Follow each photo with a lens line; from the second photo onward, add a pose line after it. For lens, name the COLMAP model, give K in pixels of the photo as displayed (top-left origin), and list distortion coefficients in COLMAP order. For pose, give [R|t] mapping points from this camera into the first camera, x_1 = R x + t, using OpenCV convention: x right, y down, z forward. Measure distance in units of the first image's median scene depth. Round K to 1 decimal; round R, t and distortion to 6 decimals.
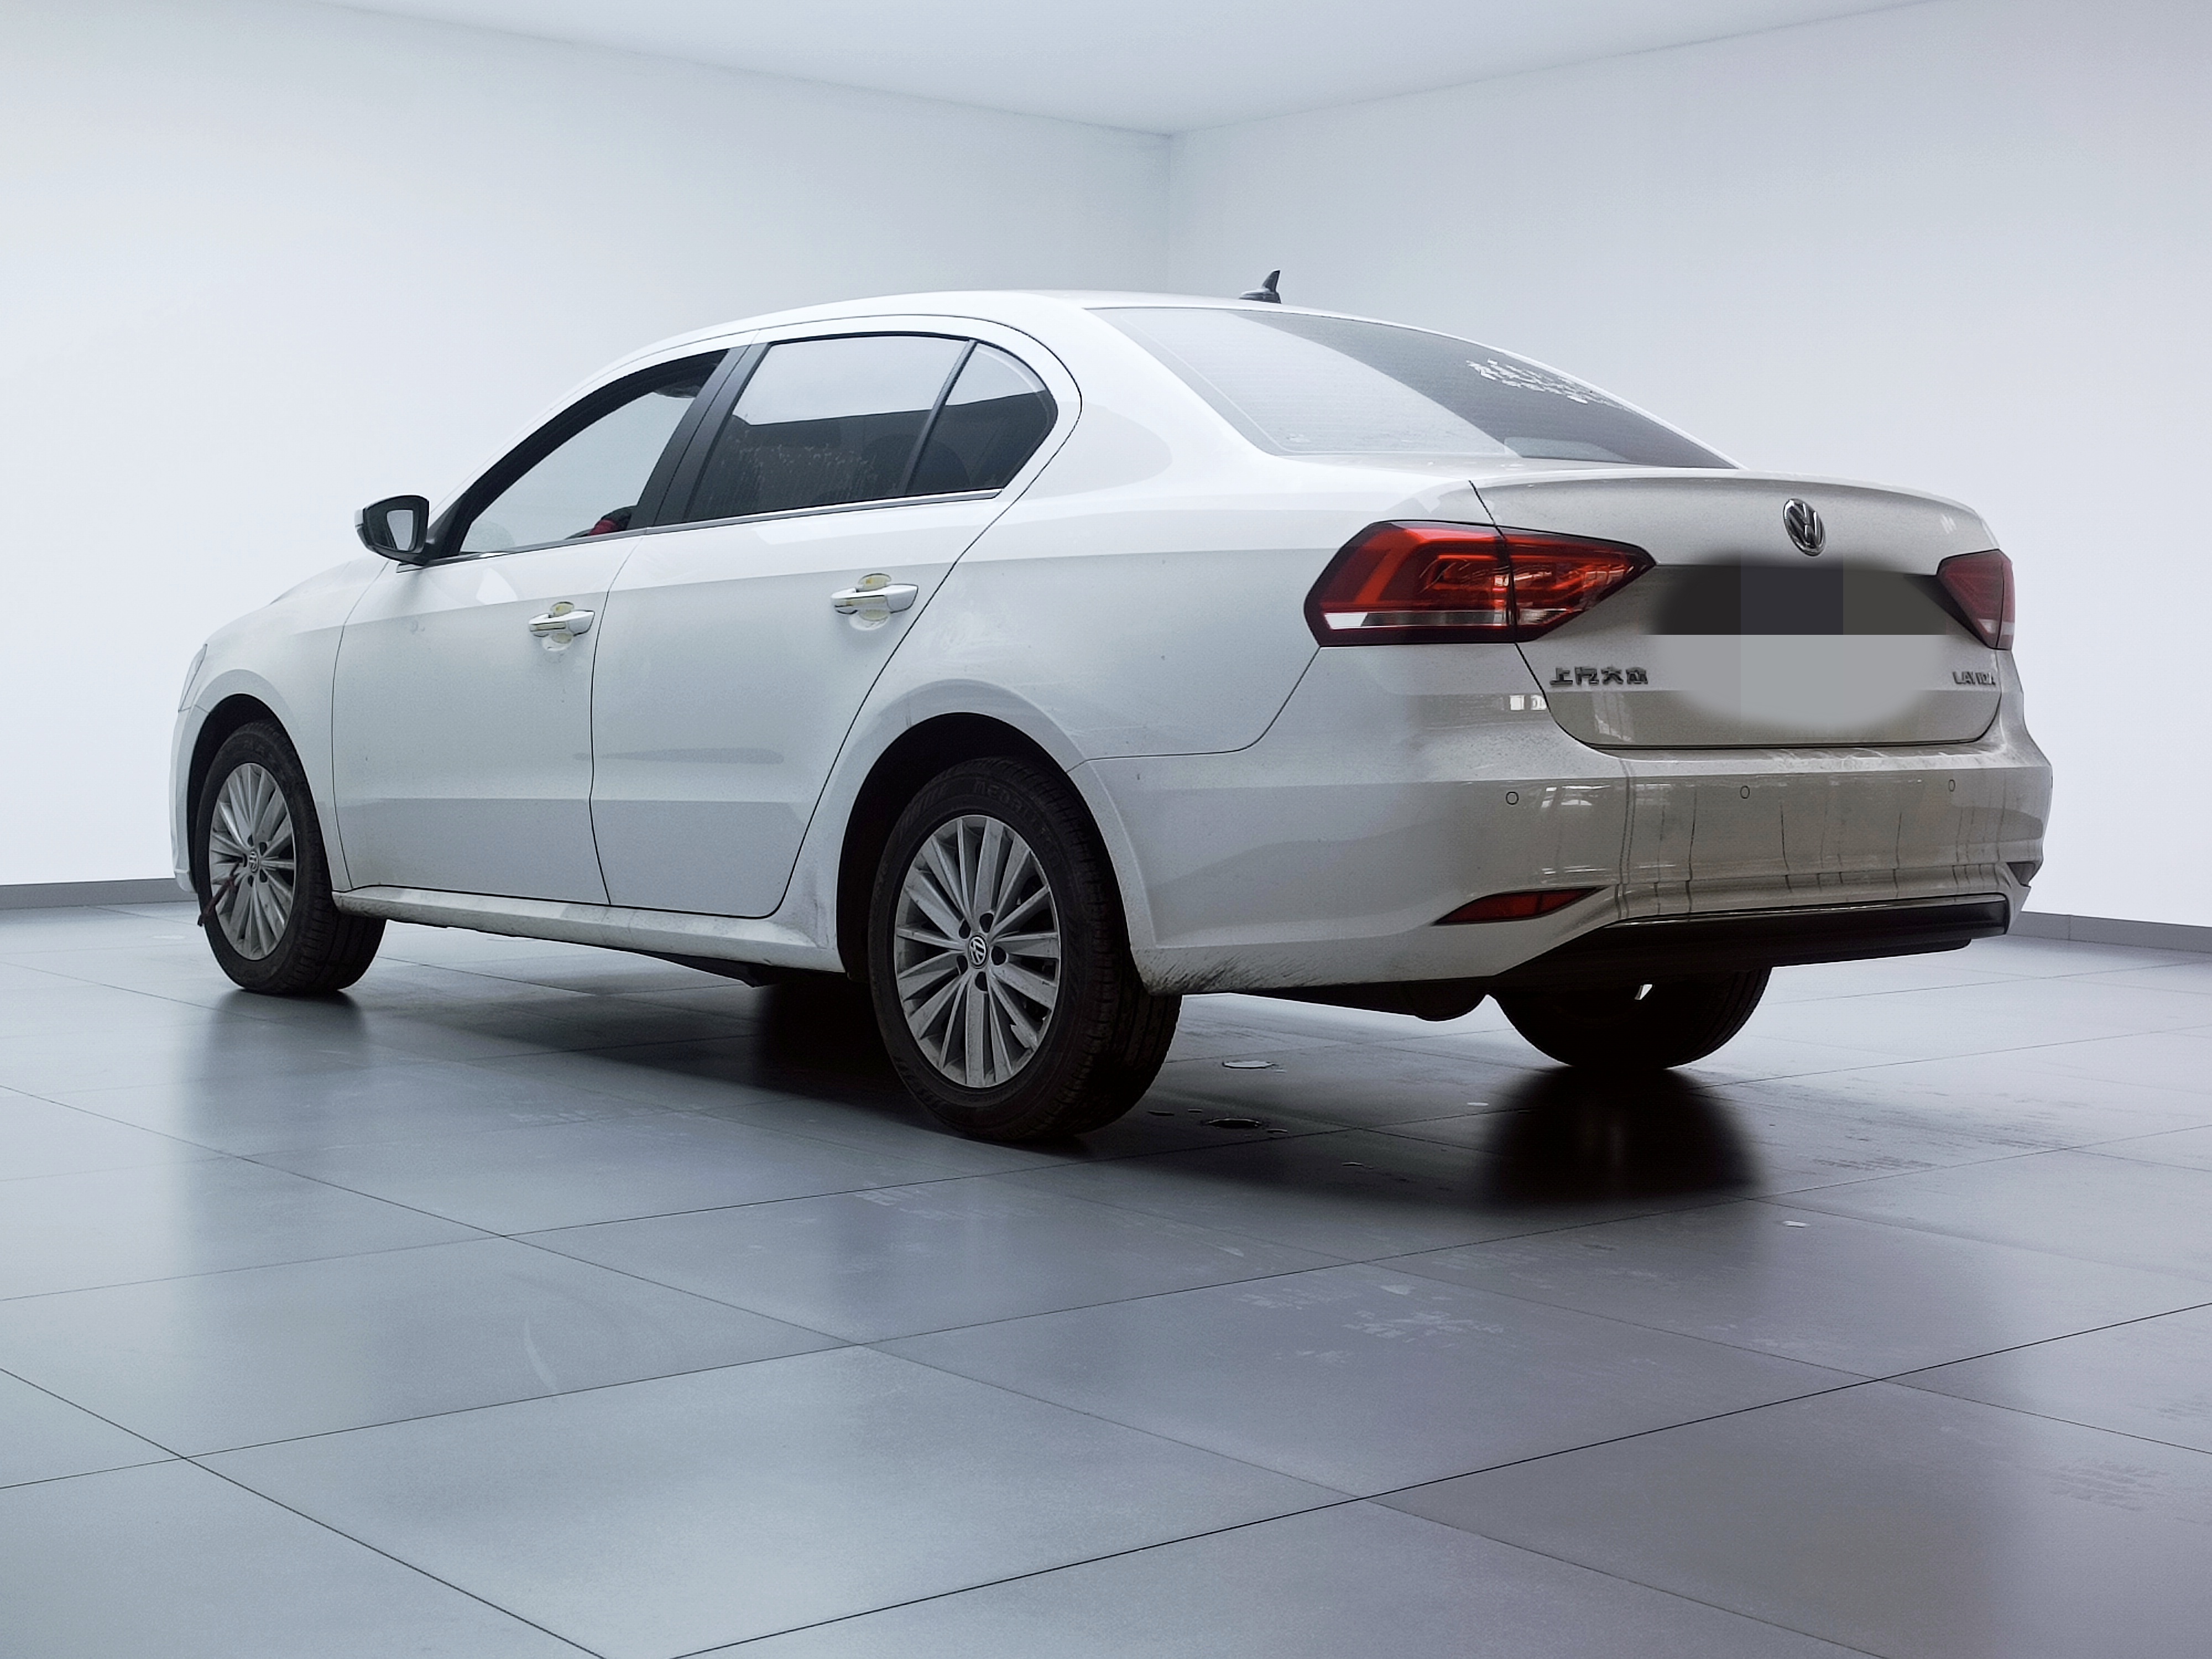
lens RADIAL K [[3243.6, 0, 1106.0], [0, 3243.6, 829.5], [0, 0, 1]] dist [-0.093310, -0.033698]
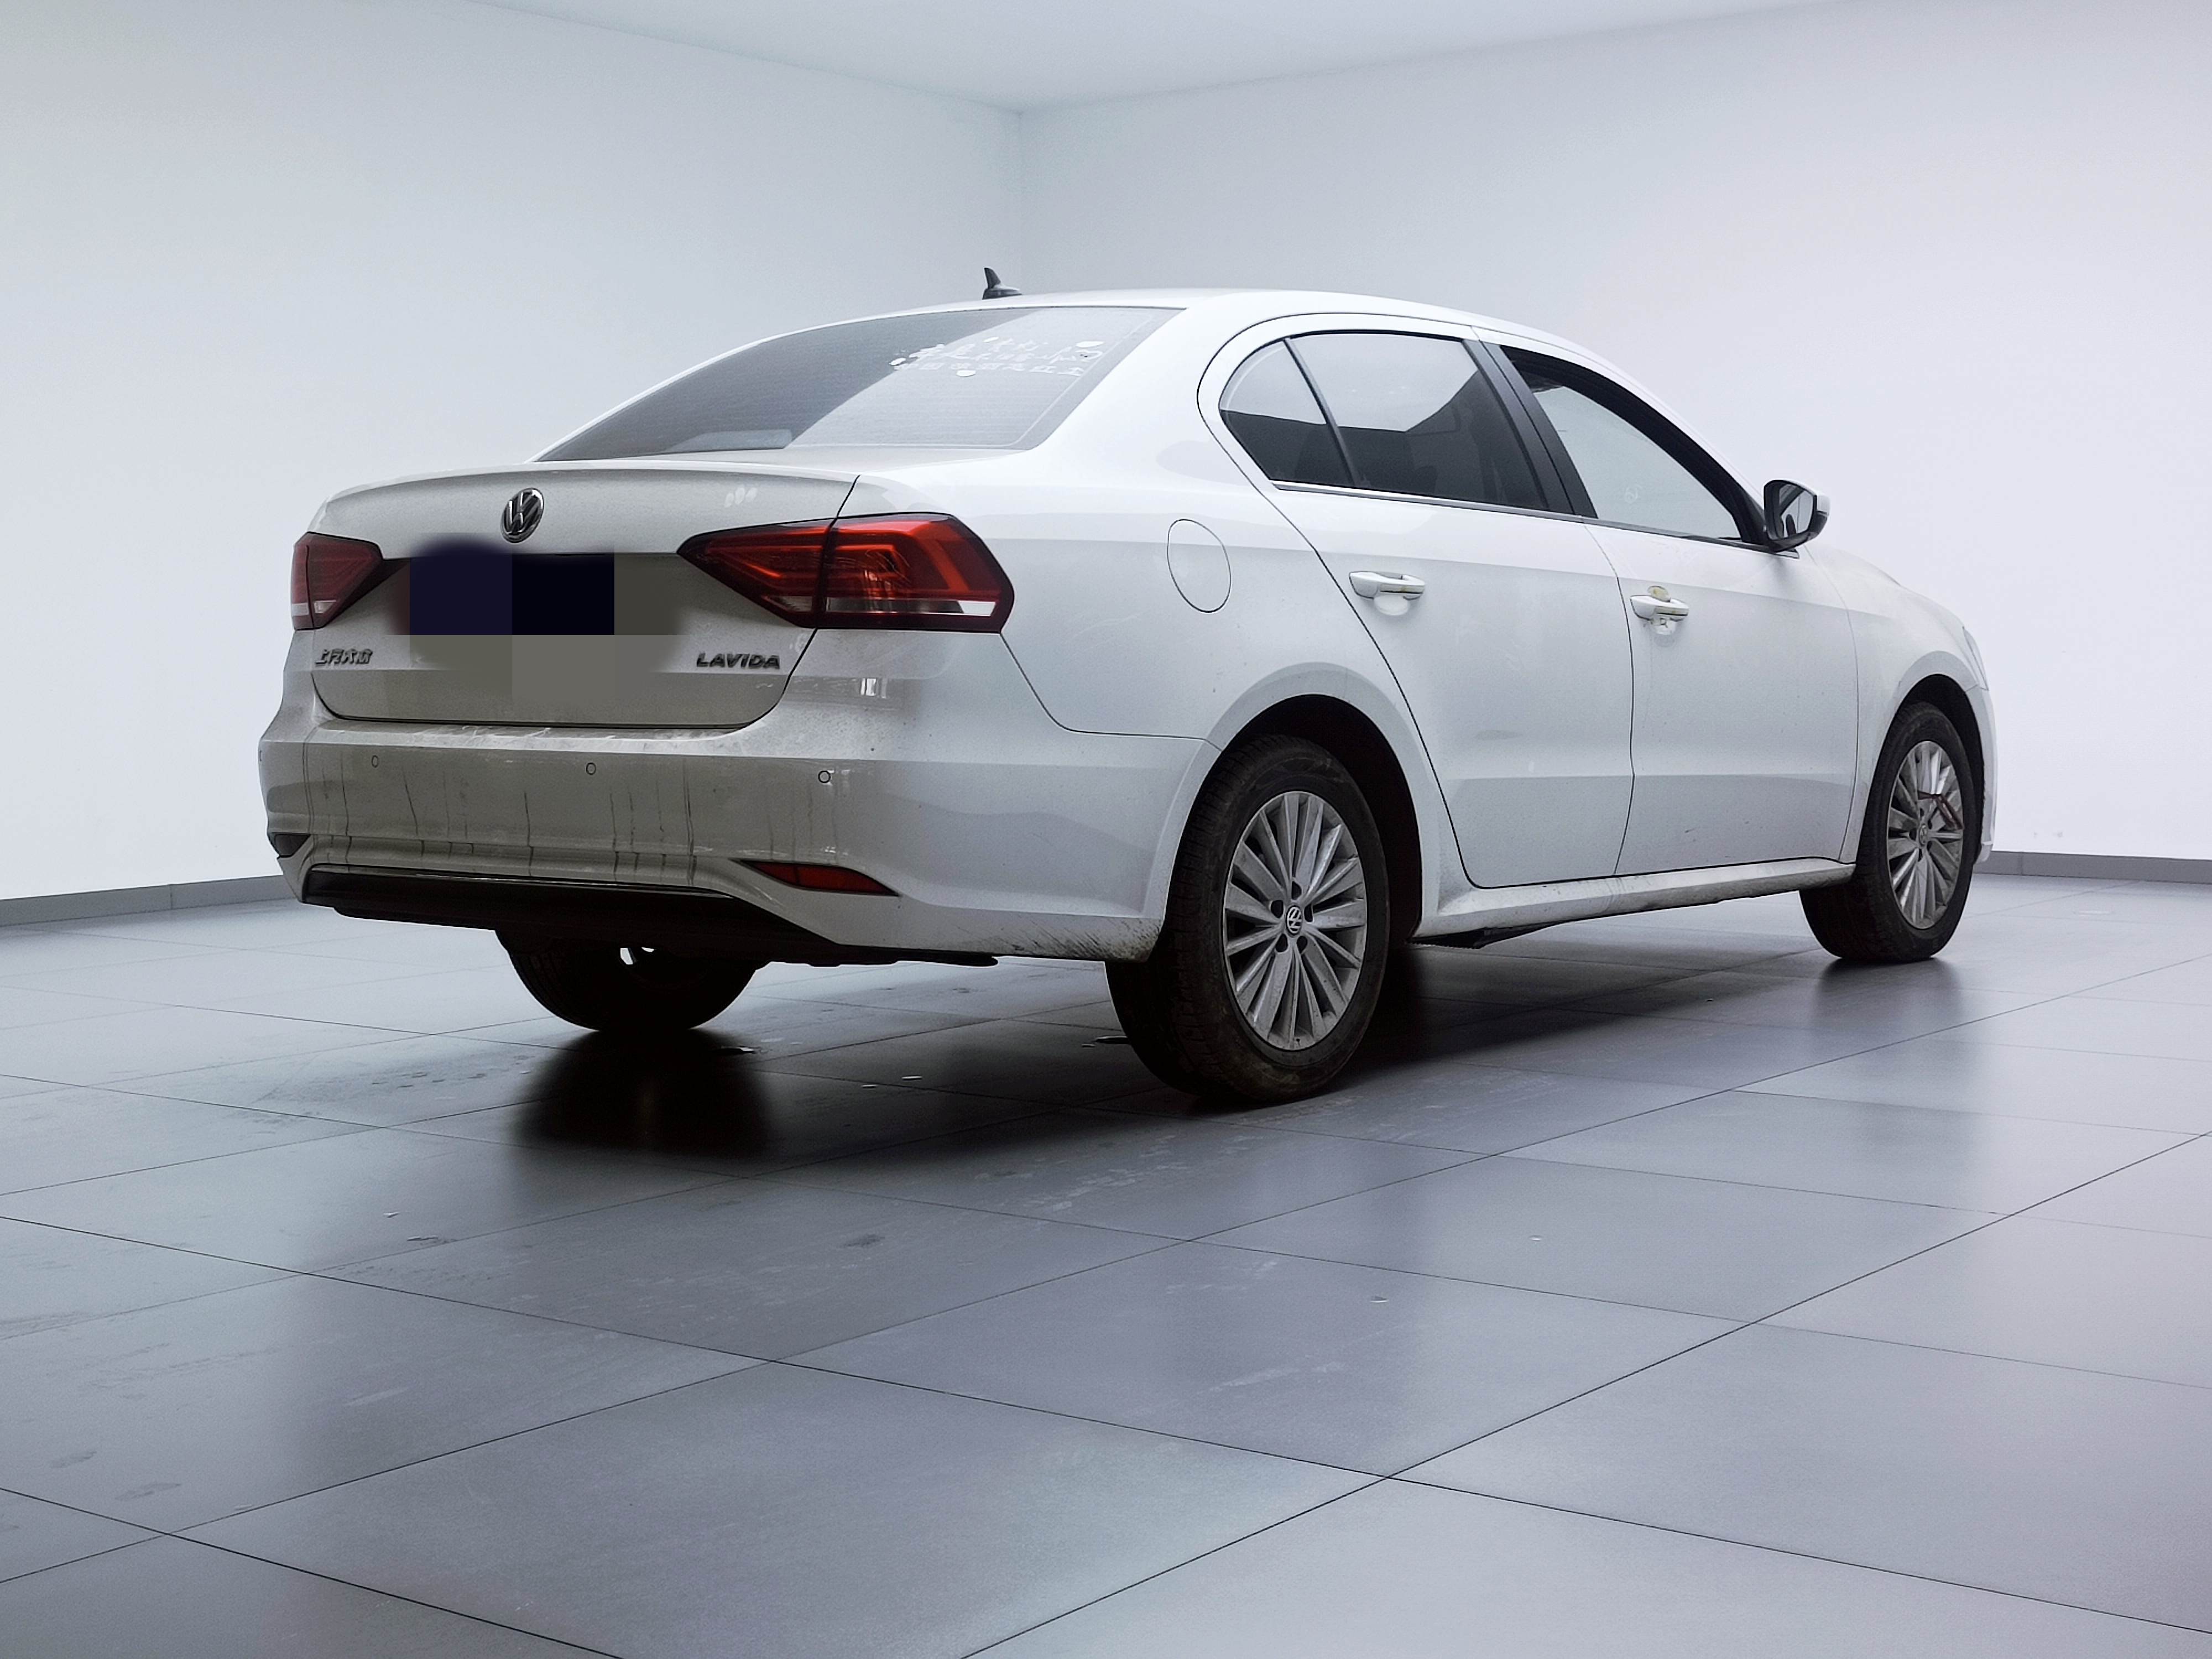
lens RADIAL K [[3108.0, 0, 1106.0], [0, 3108.0, 829.5], [0, 0, 1]] dist [0.292714, -0.011719]
pose [[0.227538, 0.053156, -0.972317, 1.303091], [-0.046411, 0.997966, 0.043697, -0.046940], [0.972663, 0.035183, 0.229542, 0.986227]]
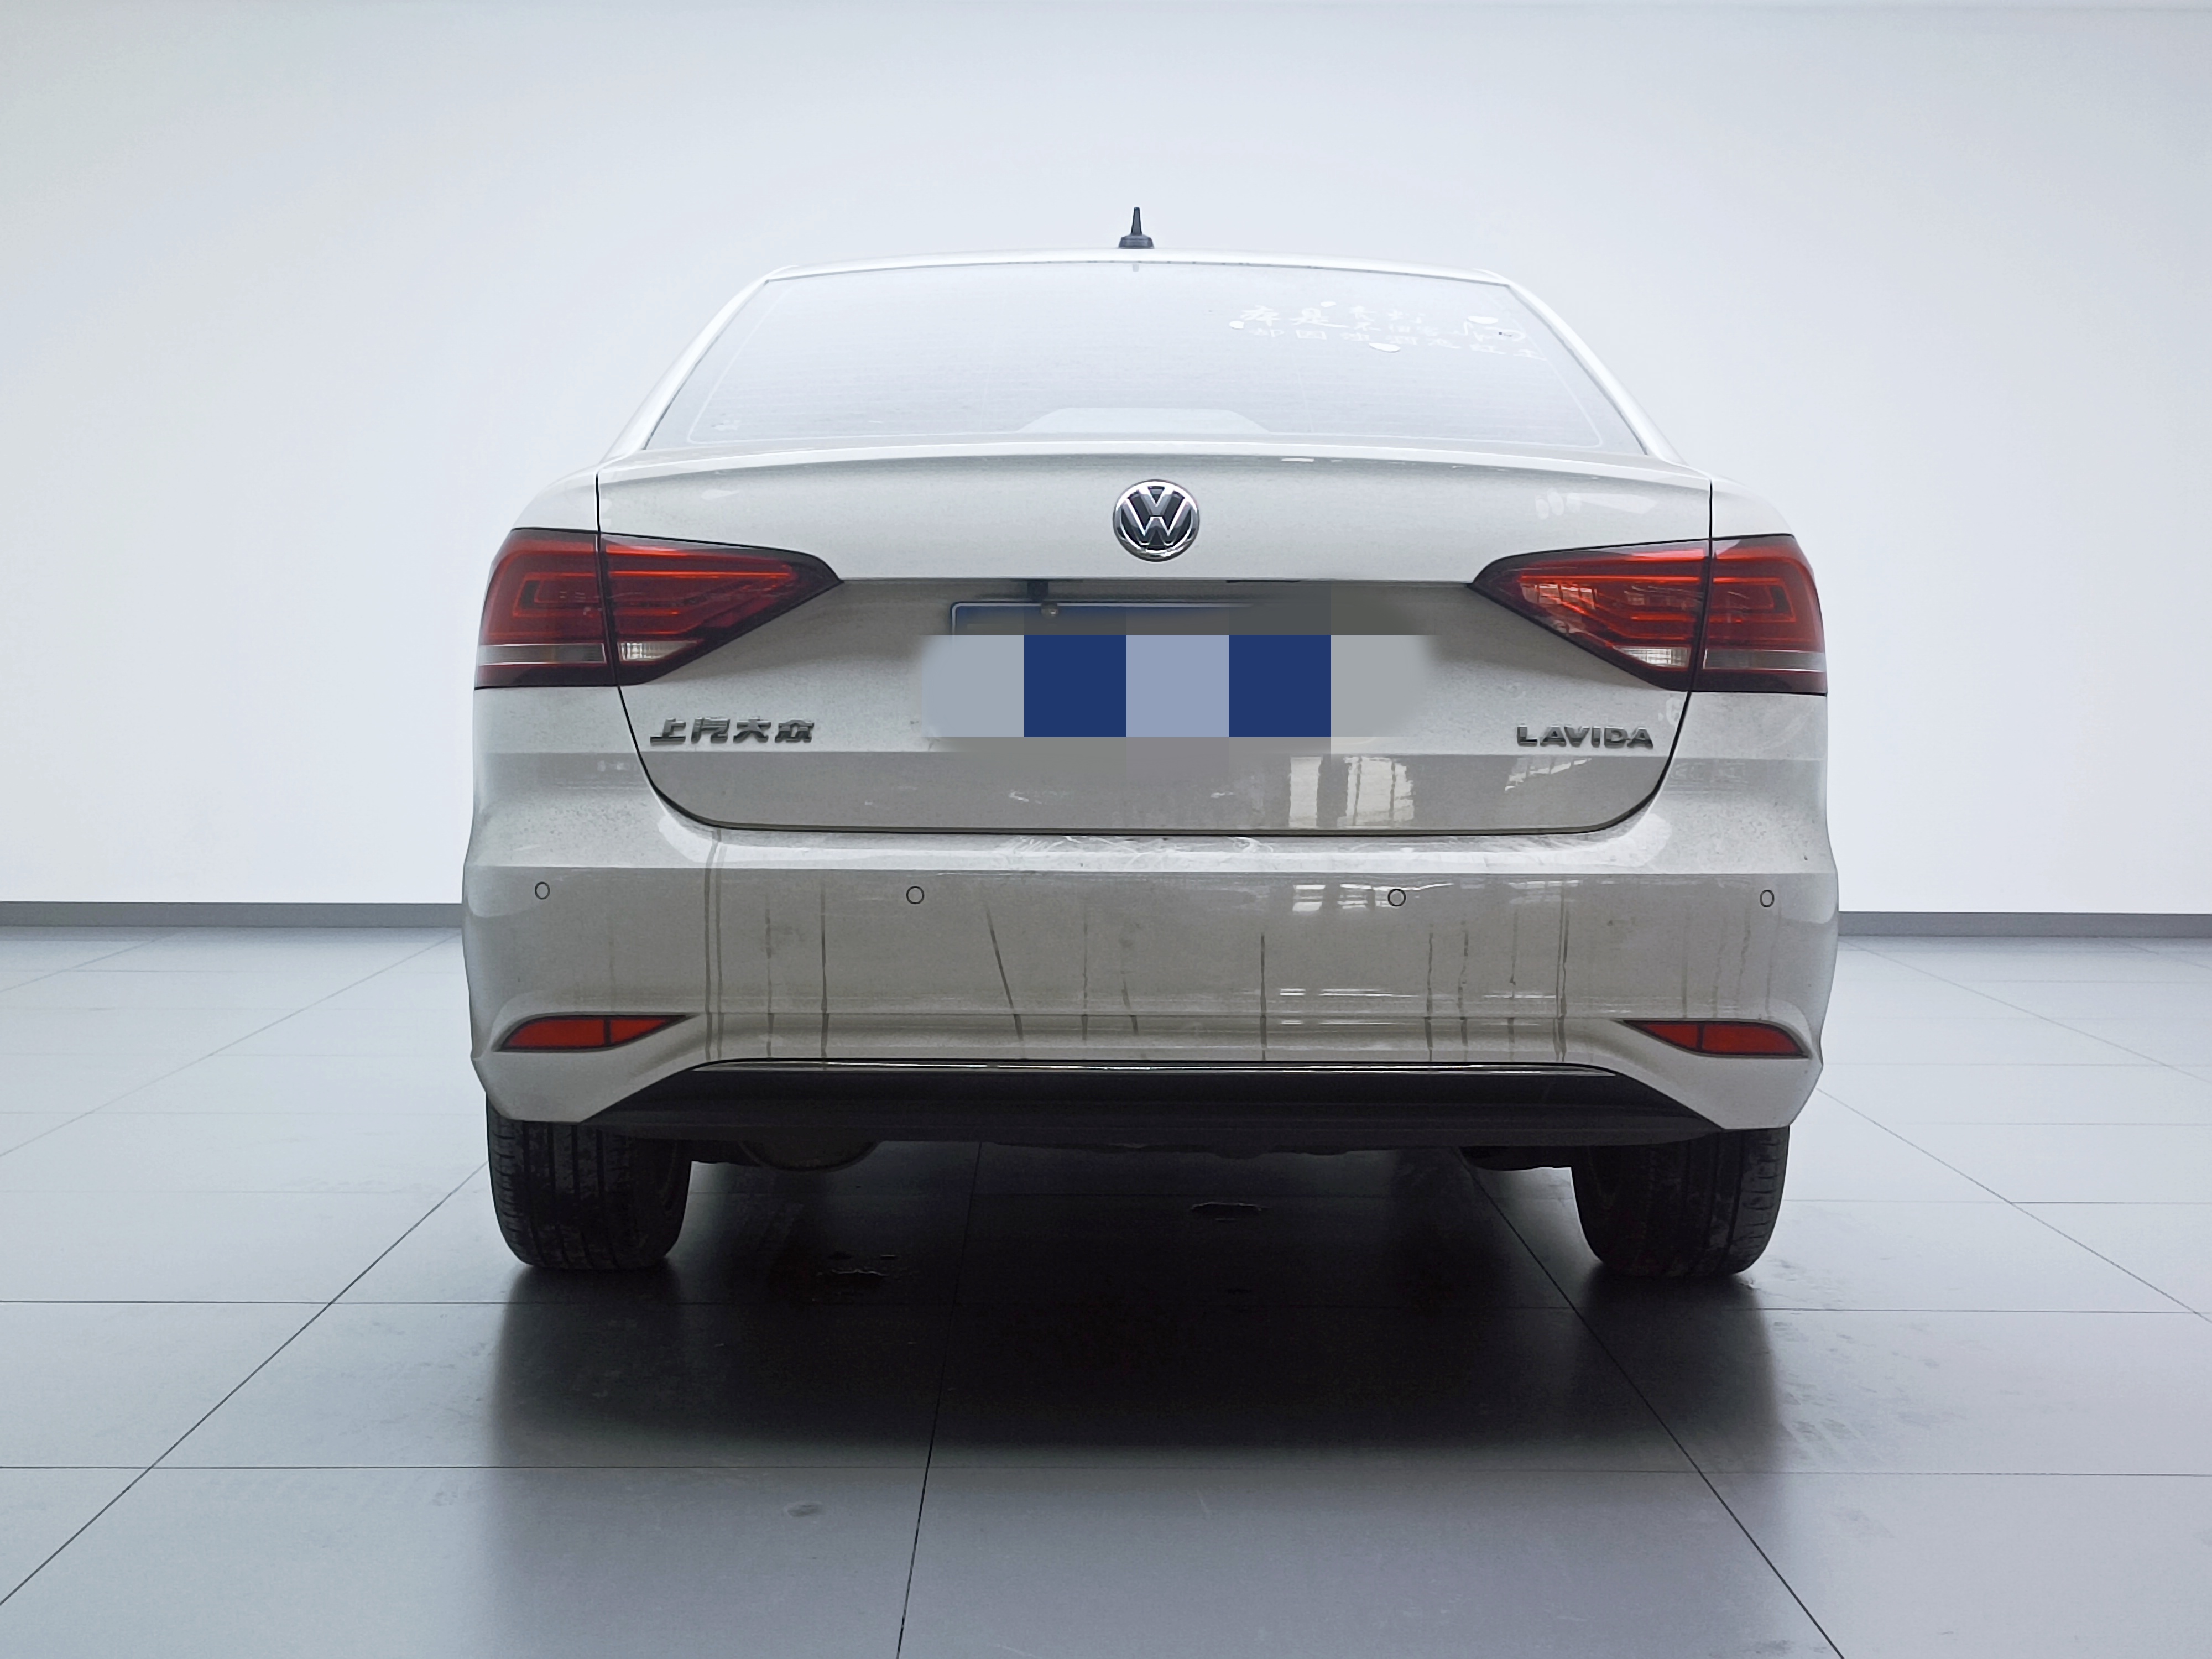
lens RADIAL K [[3207.3, 0, 1106.0], [0, 3207.3, 829.5], [0, 0, 1]] dist [0.346005, 0.000116]
pose [[0.790516, 0.031587, -0.611627, 0.660719], [-0.034291, 0.999385, 0.007292, -0.032462], [0.611481, 0.015208, 0.791113, 0.455278]]
